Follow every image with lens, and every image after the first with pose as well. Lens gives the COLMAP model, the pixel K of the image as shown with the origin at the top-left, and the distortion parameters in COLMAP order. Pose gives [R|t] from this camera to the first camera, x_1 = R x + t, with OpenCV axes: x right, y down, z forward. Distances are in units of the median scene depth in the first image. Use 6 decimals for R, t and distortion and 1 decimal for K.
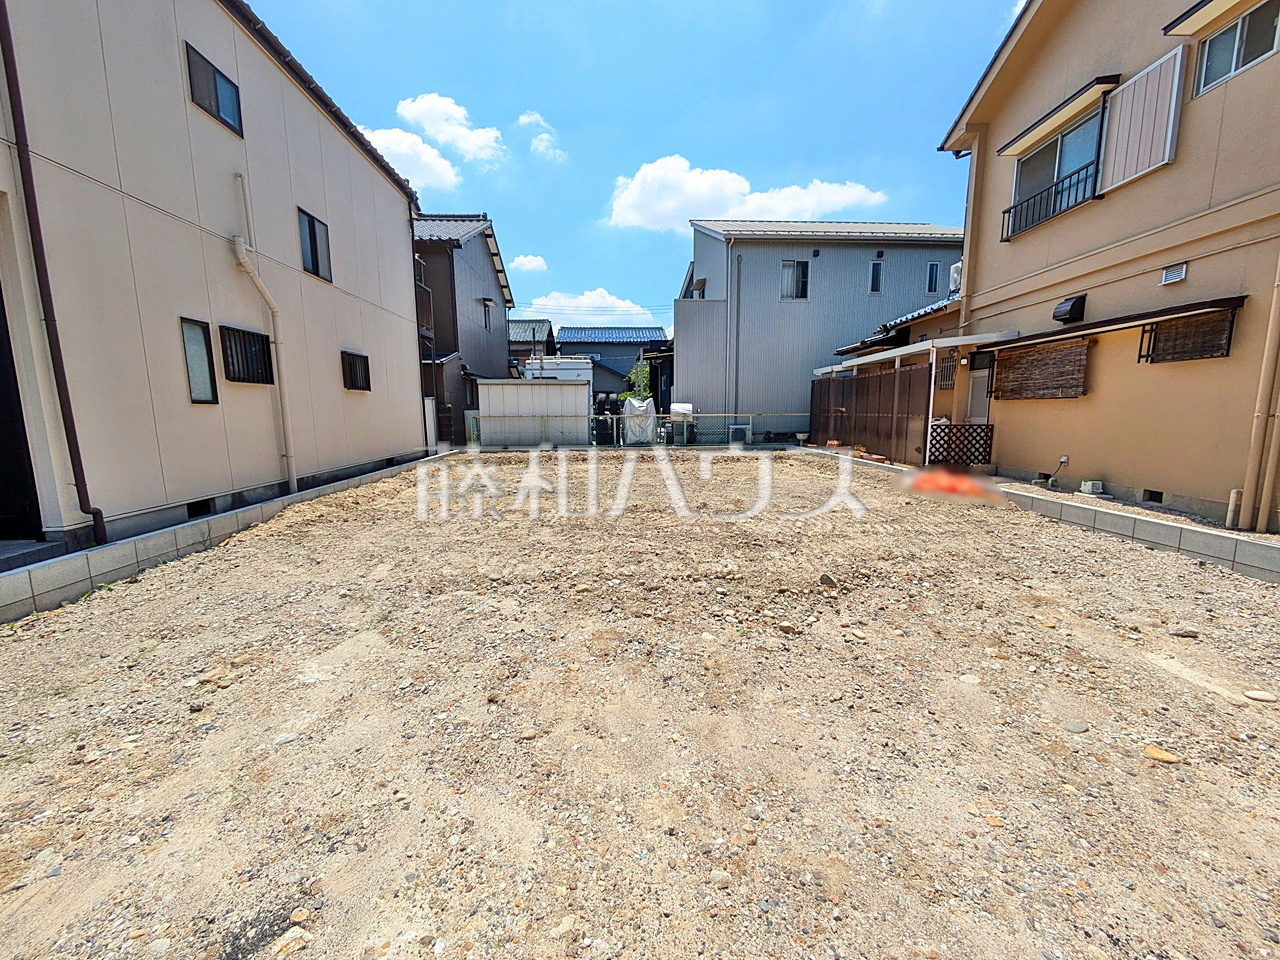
lens RADIAL K [[508.4, 0, 638.7], [0, 508.4, 478.9], [0, 0, 1]] dist [-0.004329, 0.002887]
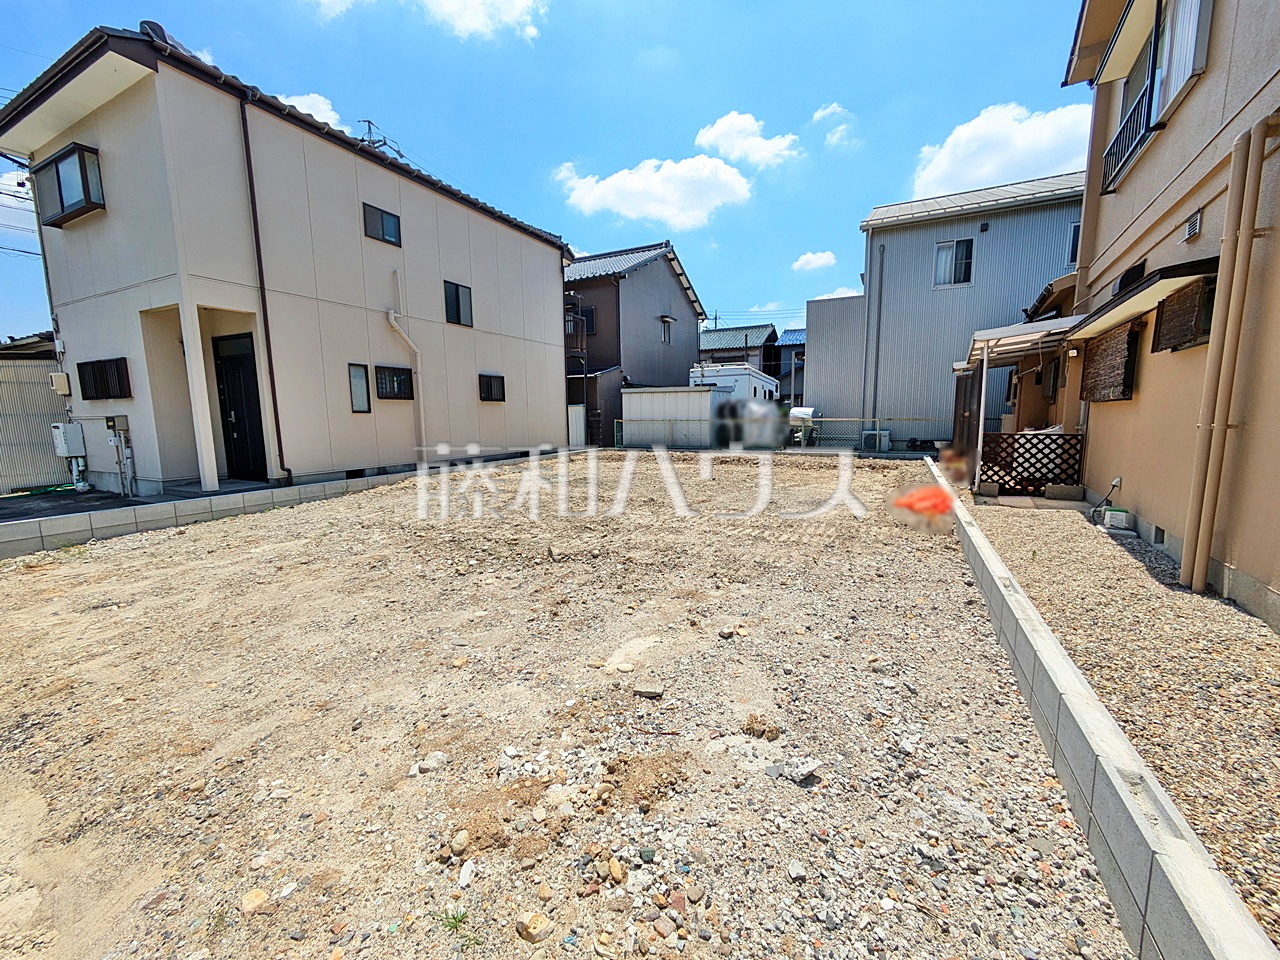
lens RADIAL K [[508.4, 0, 638.7], [0, 508.4, 478.9], [0, 0, 1]] dist [-0.004329, 0.002887]
pose [[0.864009, 0.062023, -0.499641, 0.535353], [-0.064654, 0.997835, 0.012062, -0.006087], [0.499307, 0.021882, 0.866149, -0.000120]]
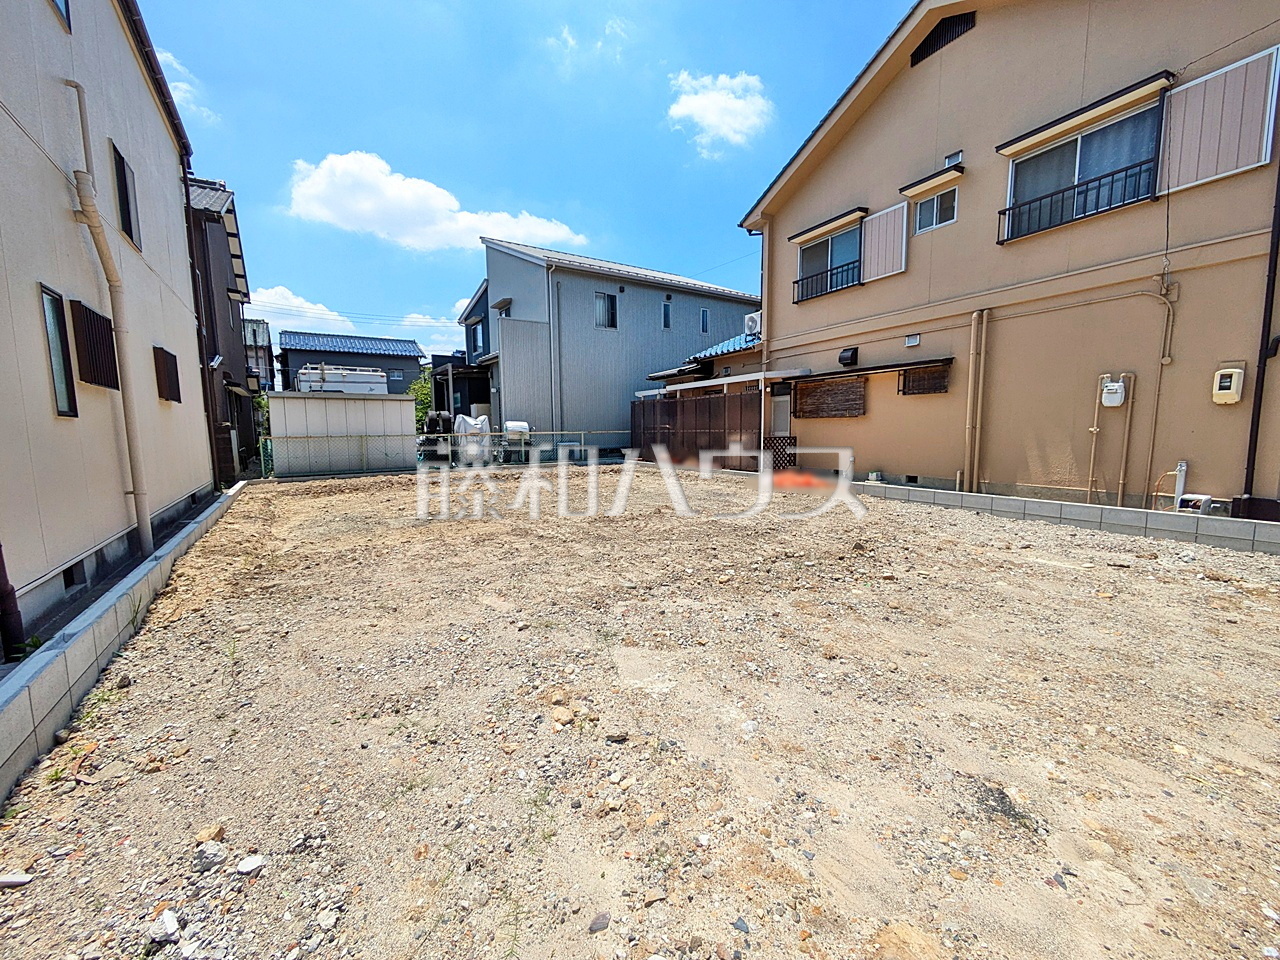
lens RADIAL K [[508.4, 0, 638.7], [0, 508.4, 478.9], [0, 0, 1]] dist [-0.004329, 0.002887]
pose [[0.864637, -0.055271, 0.499347, -0.367040], [0.074497, 0.997047, -0.018634, -0.000379], [-0.496843, 0.053311, 0.866202, 0.043969]]
